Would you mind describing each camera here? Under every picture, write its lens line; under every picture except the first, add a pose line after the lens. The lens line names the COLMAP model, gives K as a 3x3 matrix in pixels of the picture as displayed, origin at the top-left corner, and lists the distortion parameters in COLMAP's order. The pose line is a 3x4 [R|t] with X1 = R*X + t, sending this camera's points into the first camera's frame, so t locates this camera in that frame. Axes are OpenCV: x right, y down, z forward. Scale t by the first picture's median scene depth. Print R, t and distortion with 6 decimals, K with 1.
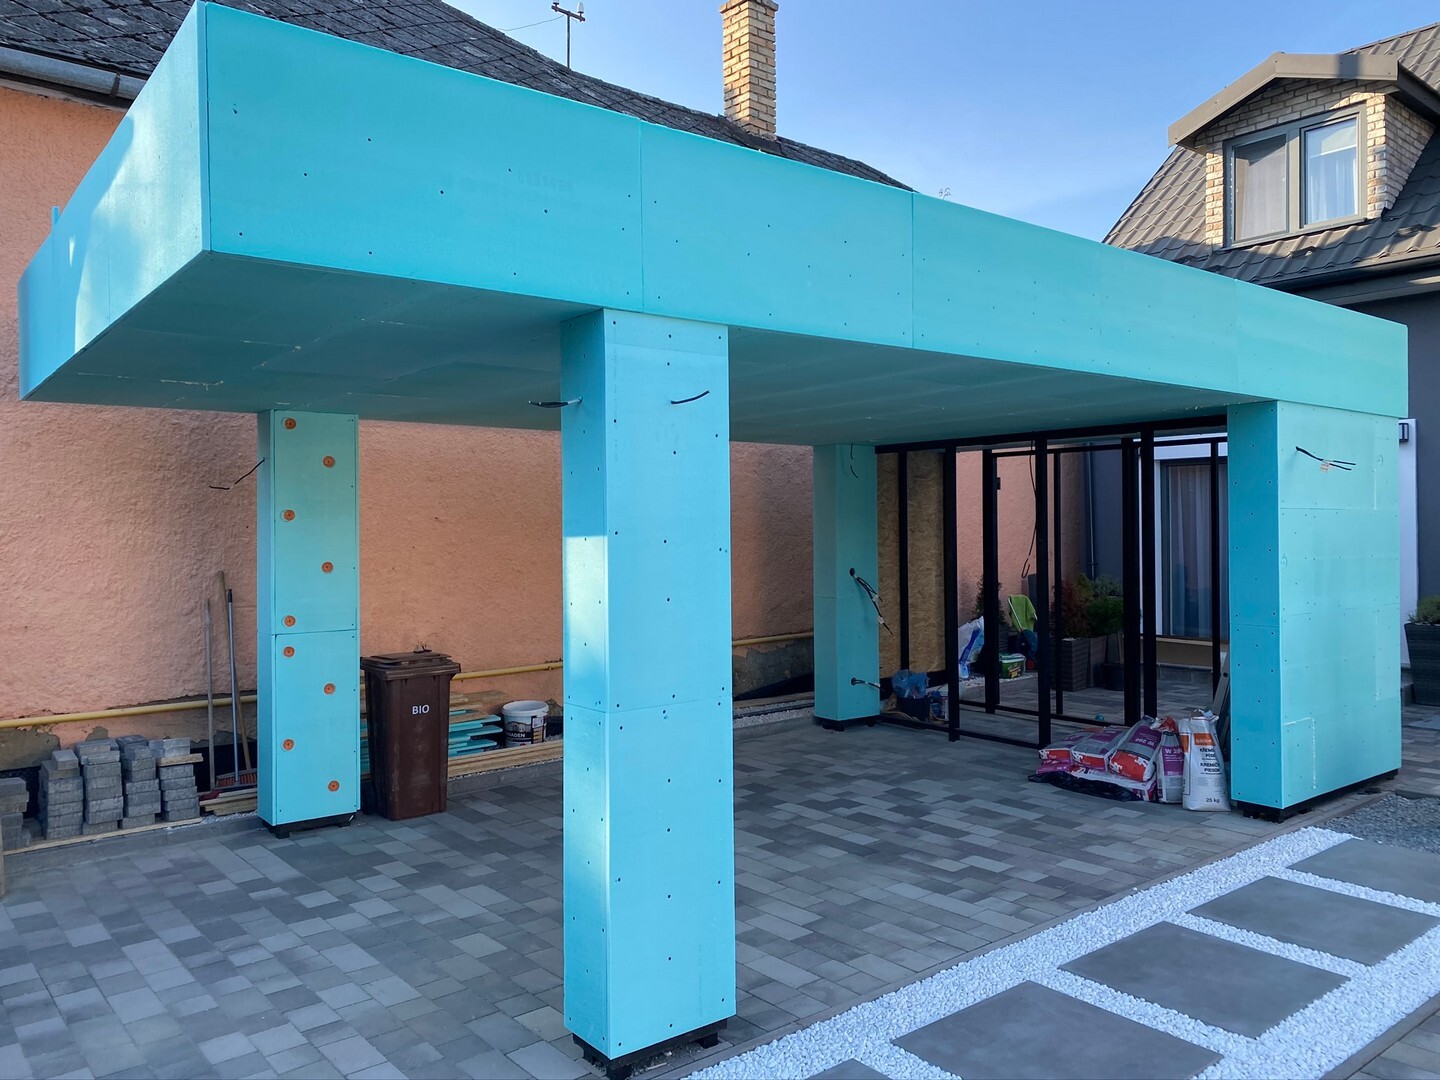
lens RADIAL K [[1103.6, 0, 728.8], [0, 1103.6, 533.0], [0, 0, 1]] dist [0.005577, 0.002268]
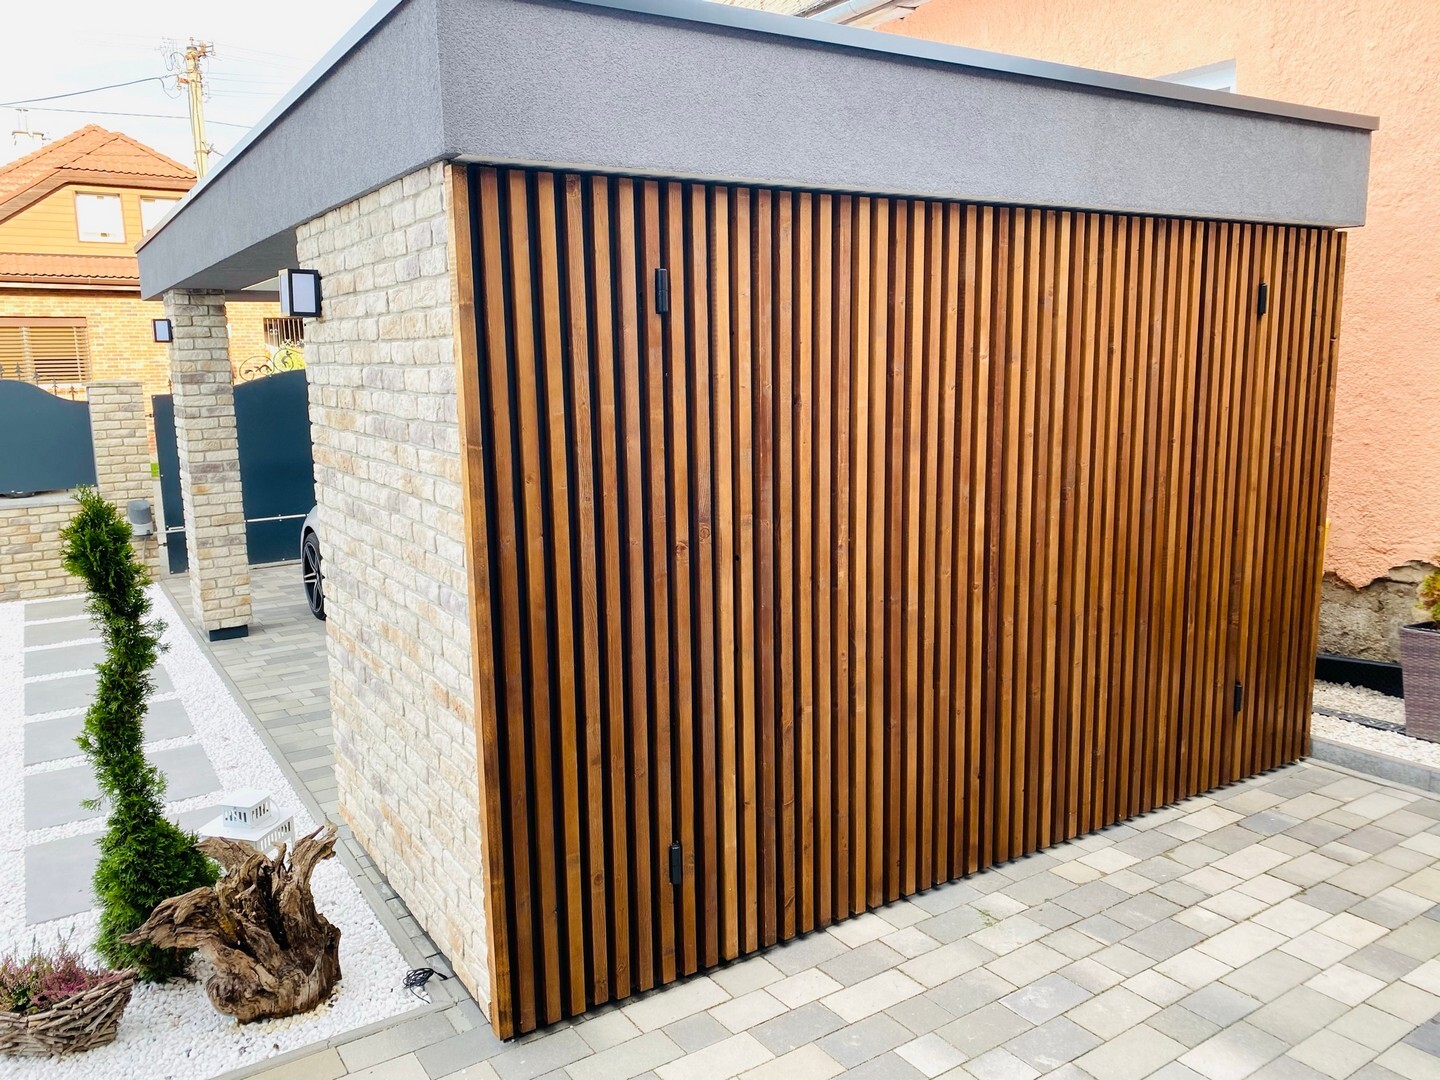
lens RADIAL K [[1099.3, 0, 714.0], [0, 1099.3, 538.6], [0, 0, 1]] dist [0.008909, 0.000448]
pose [[-0.112899, 0.174987, -0.978076, 1.173646], [0.013475, 0.984549, 0.174590, -0.050220], [0.993515, 0.006531, -0.113513, 1.353529]]
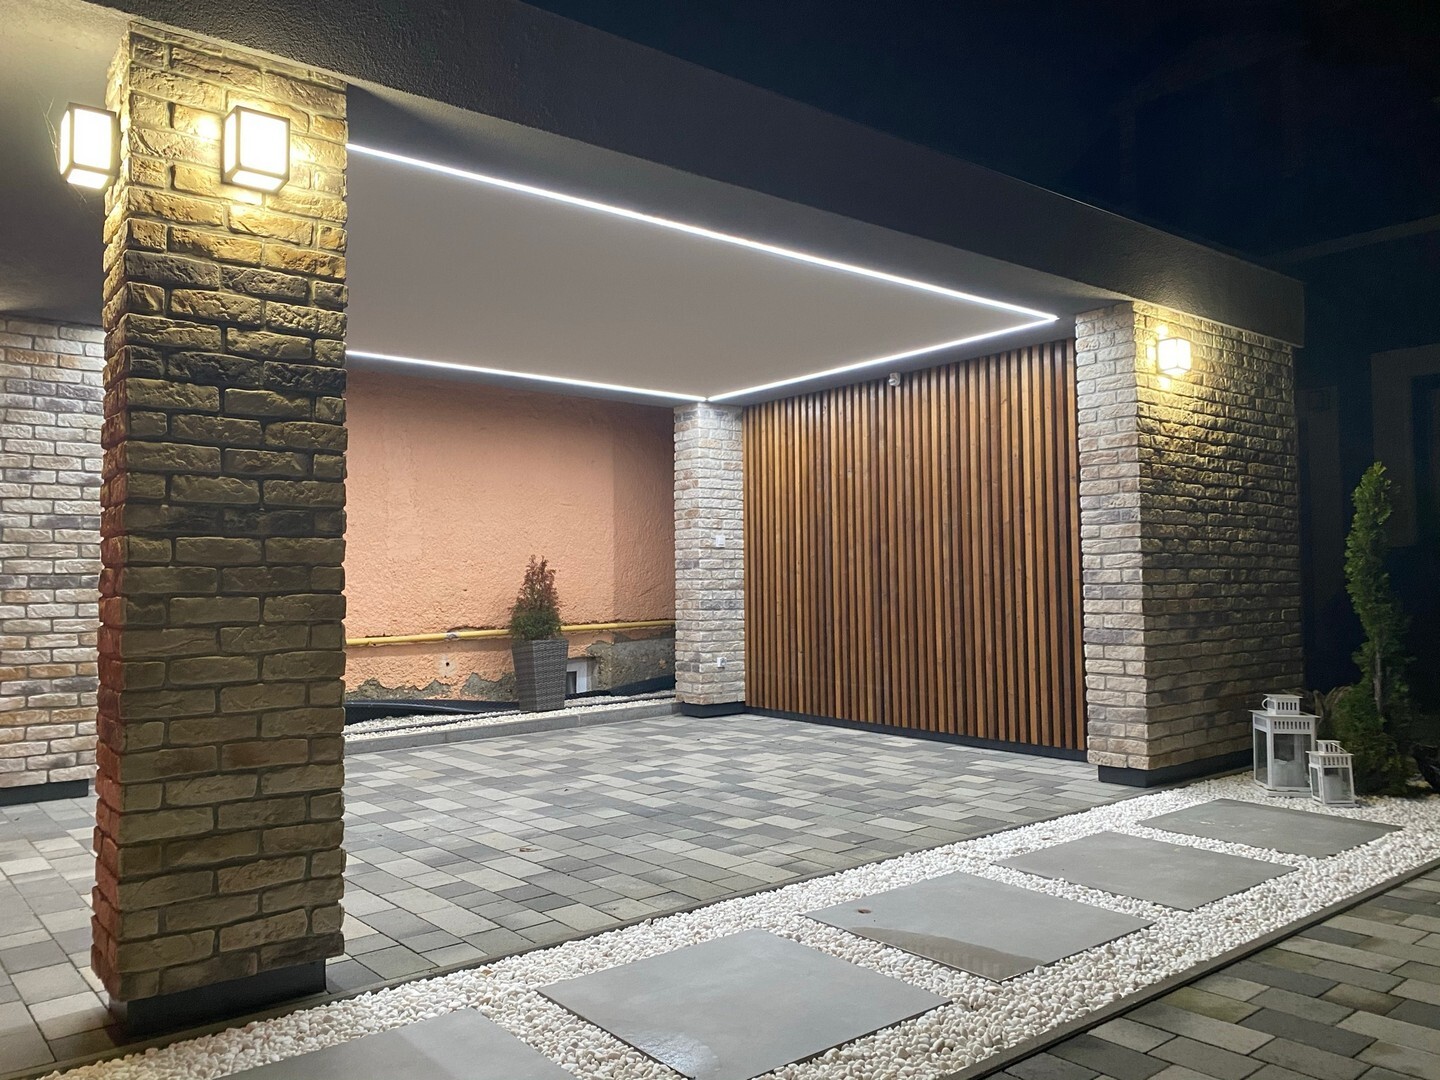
lens RADIAL K [[1101.7, 0, 722.4], [0, 1101.7, 536.2], [0, 0, 1]] dist [0.029919, -0.035006]
pose [[0.999996, -0.000037, 0.002866, 0.170642], [0.000173, 0.998859, -0.047763, 0.111663], [-0.002861, 0.047764, 0.998855, 0.130176]]
